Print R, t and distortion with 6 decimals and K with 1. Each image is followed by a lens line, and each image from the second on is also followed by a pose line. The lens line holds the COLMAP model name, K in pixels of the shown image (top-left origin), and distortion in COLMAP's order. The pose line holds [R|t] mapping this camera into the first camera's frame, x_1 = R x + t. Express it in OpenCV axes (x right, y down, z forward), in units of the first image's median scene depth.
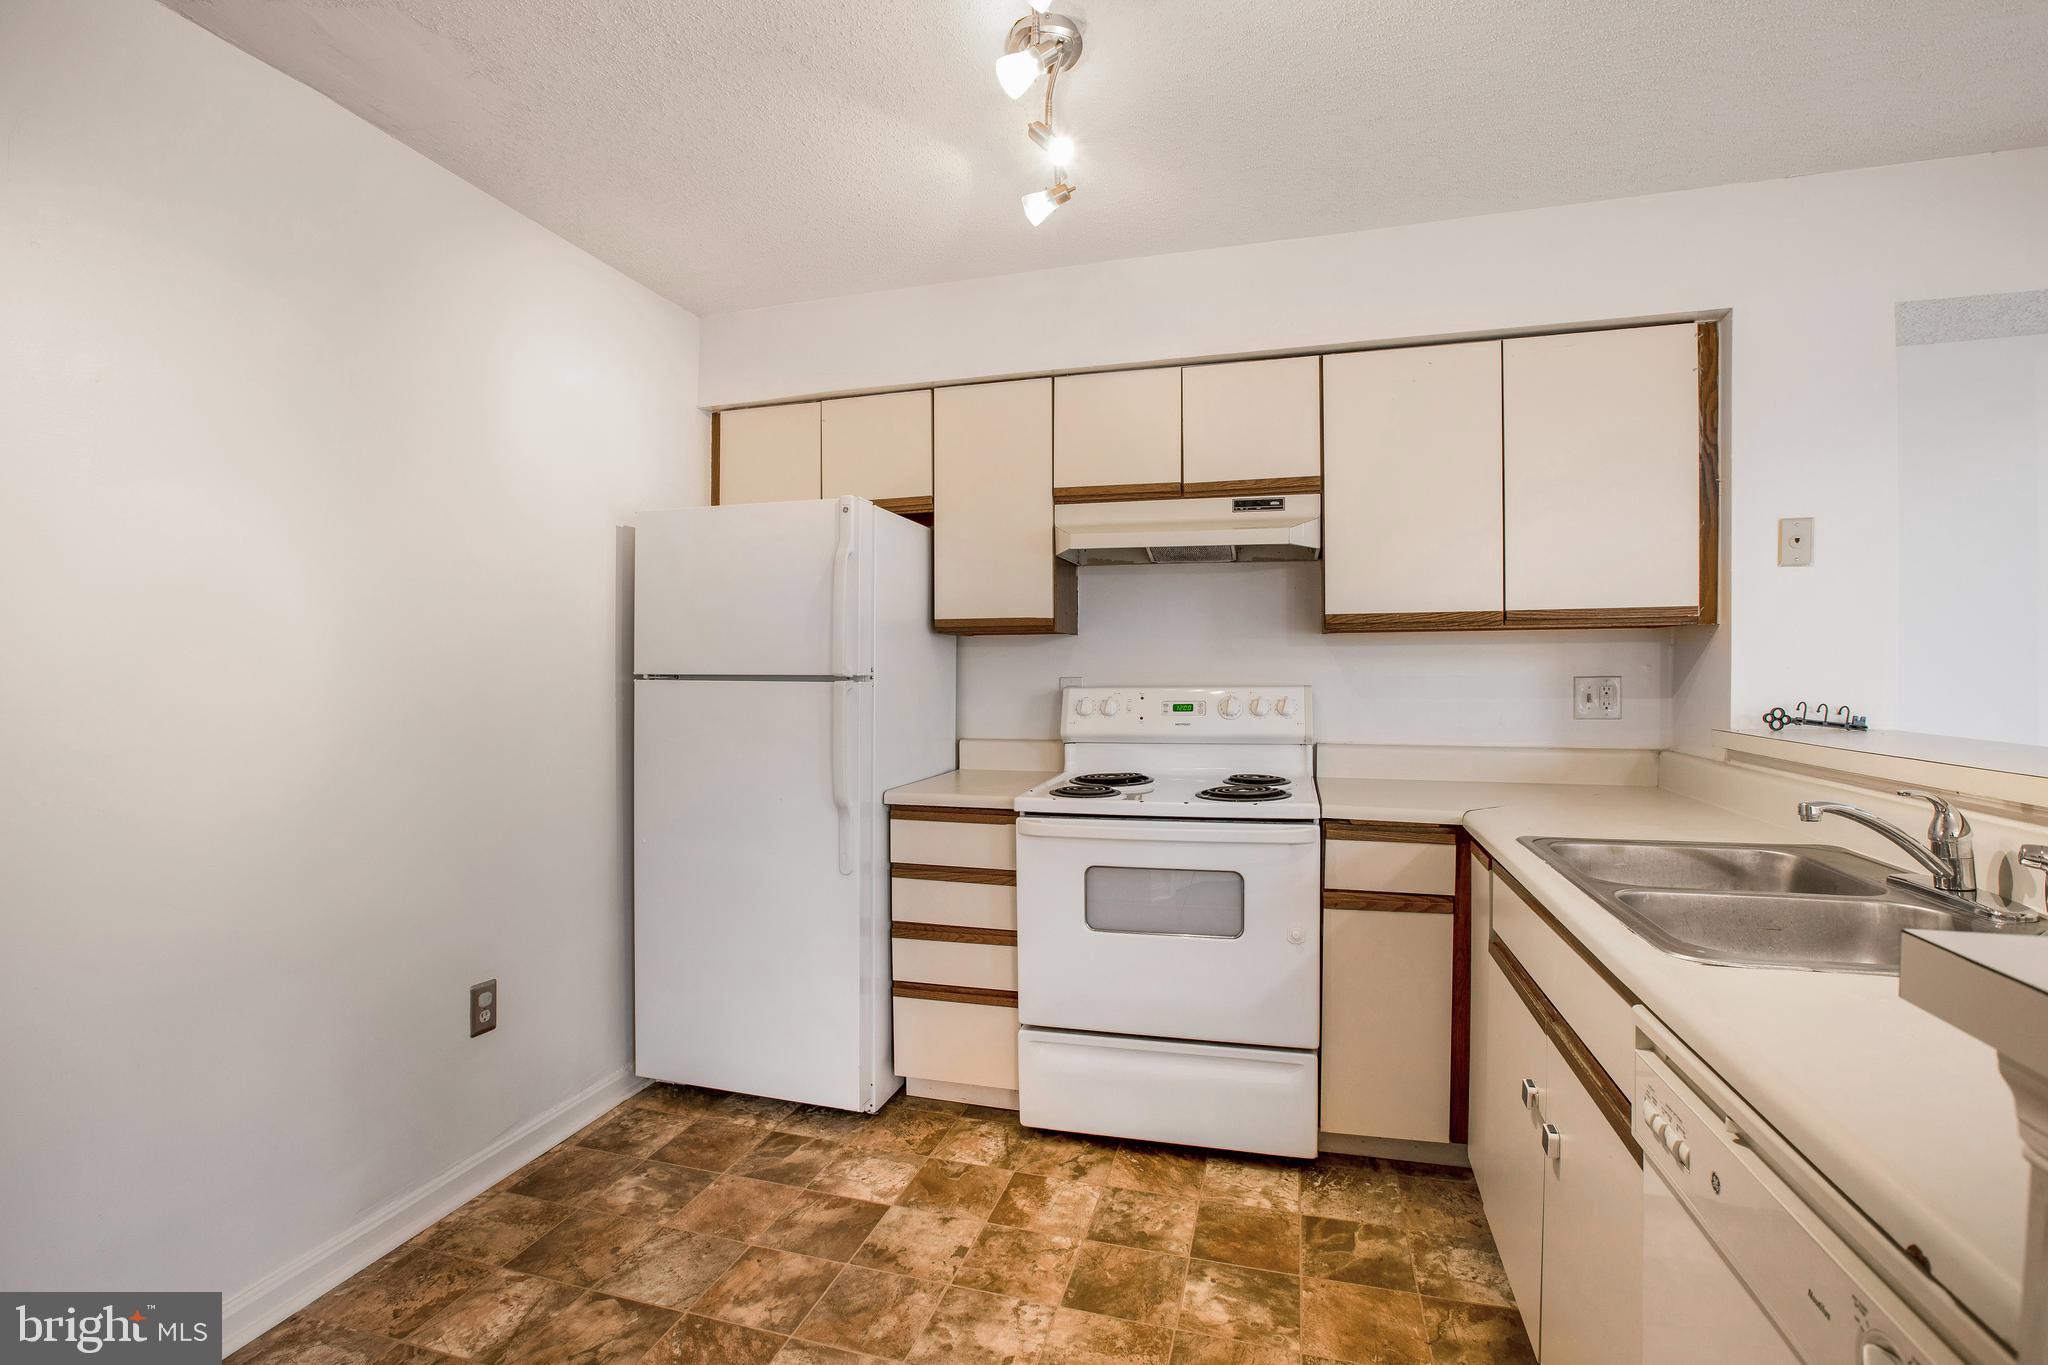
lens RADIAL K [[943.5, 0, 1009.7], [0, 943.5, 671.9], [0, 0, 1]] dist [-0.046502, 0.017609]
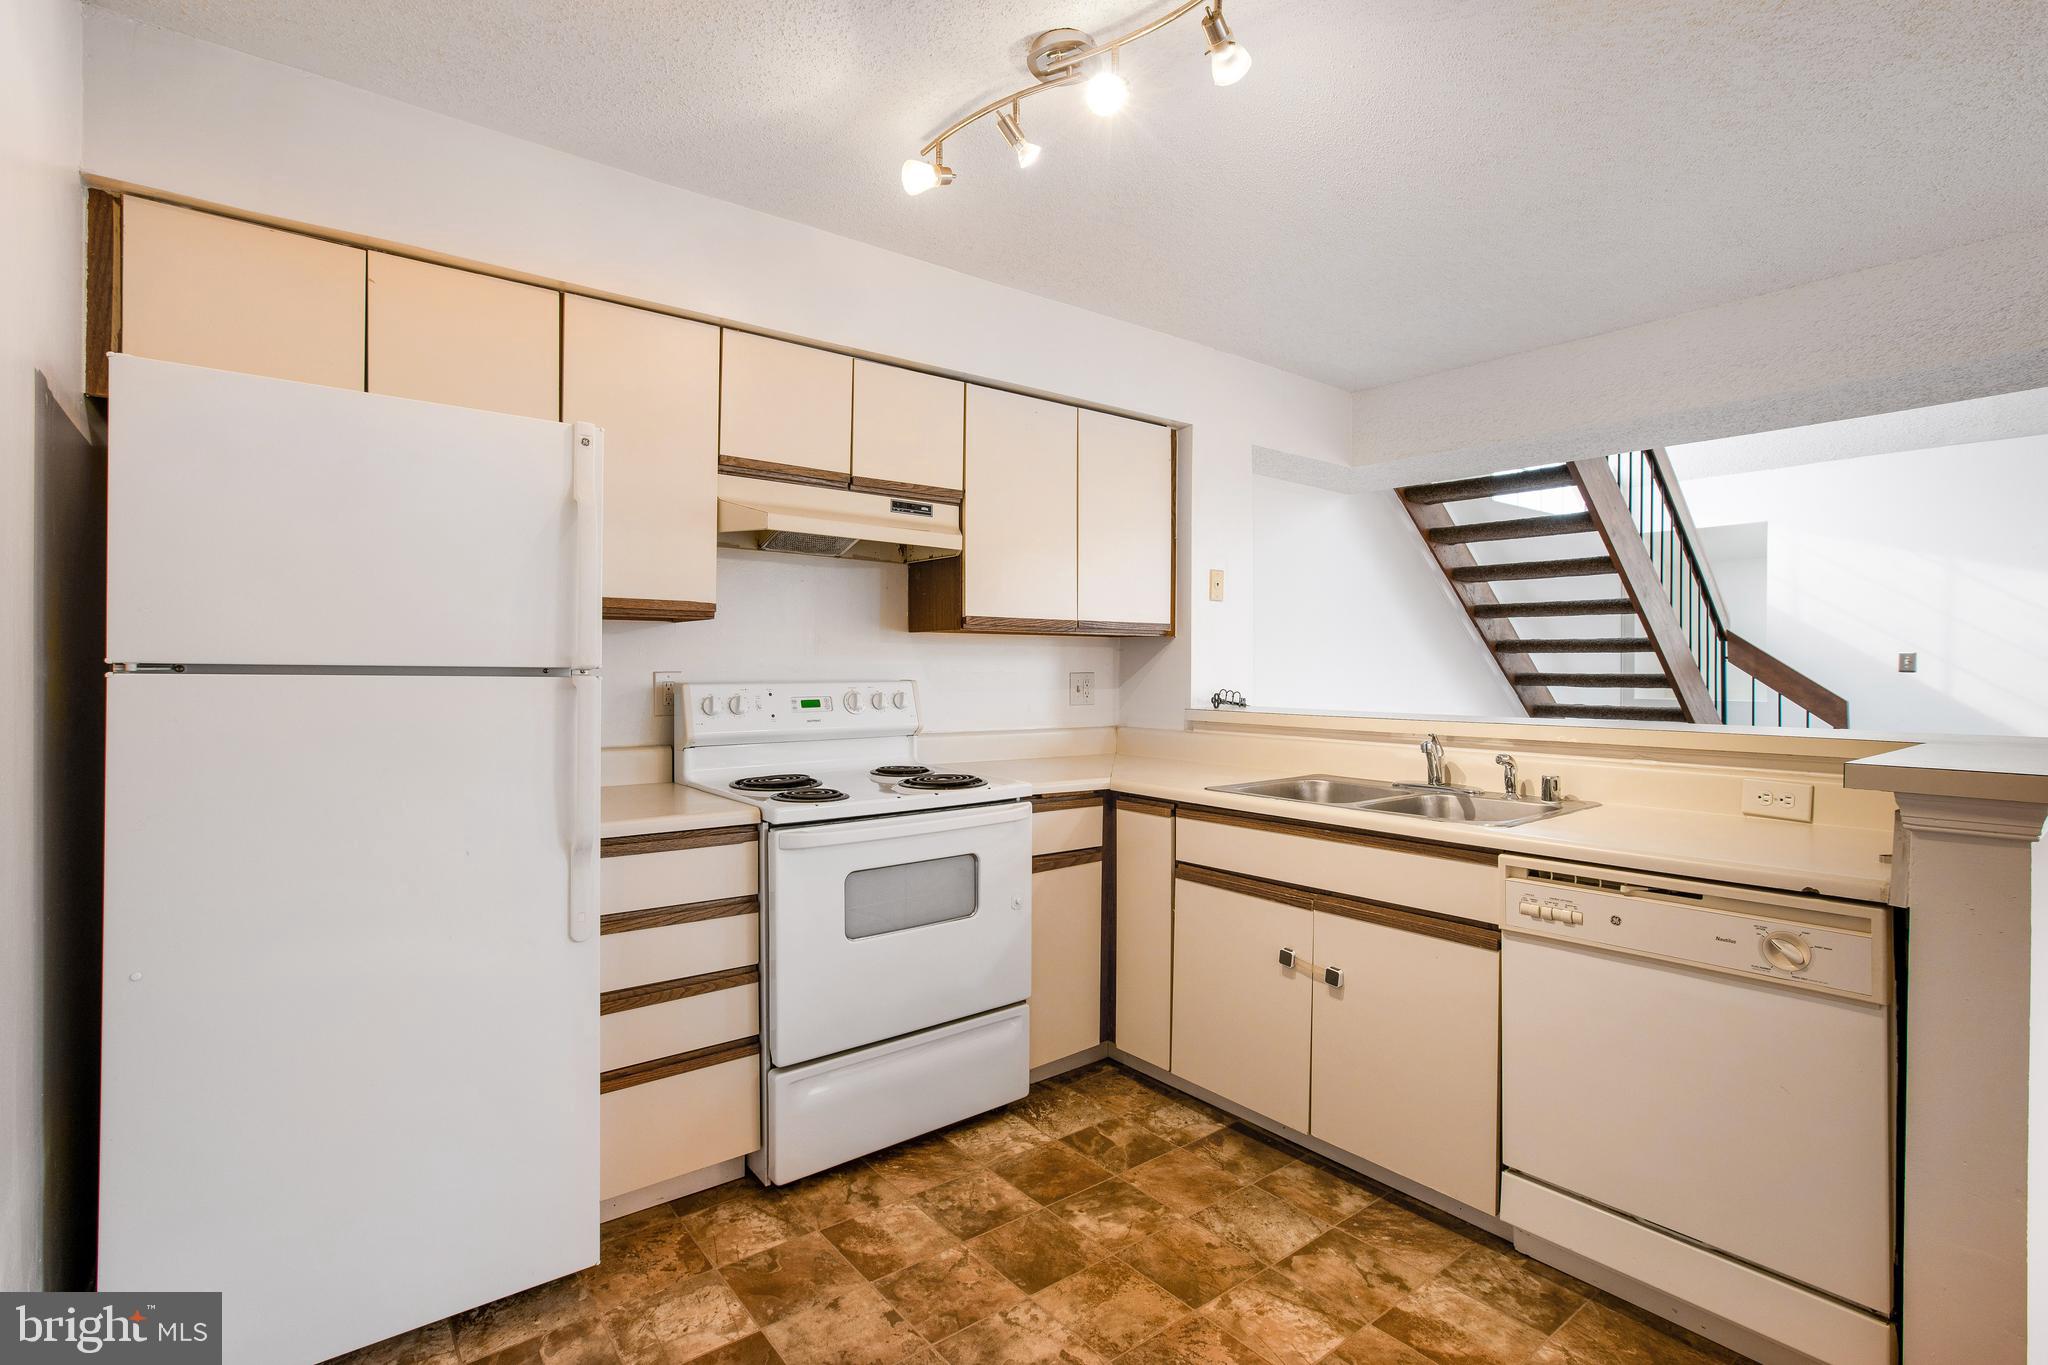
lens RADIAL K [[973.0, 0, 1029.4], [0, 973.0, 656.1], [0, 0, 1]] dist [-0.047724, 0.036214]
pose [[0.572543, 0.016985, 0.819699, -0.646915], [-0.004911, 0.999839, -0.017287, 0.006853], [-0.819860, 0.005872, 0.572534, 0.319070]]
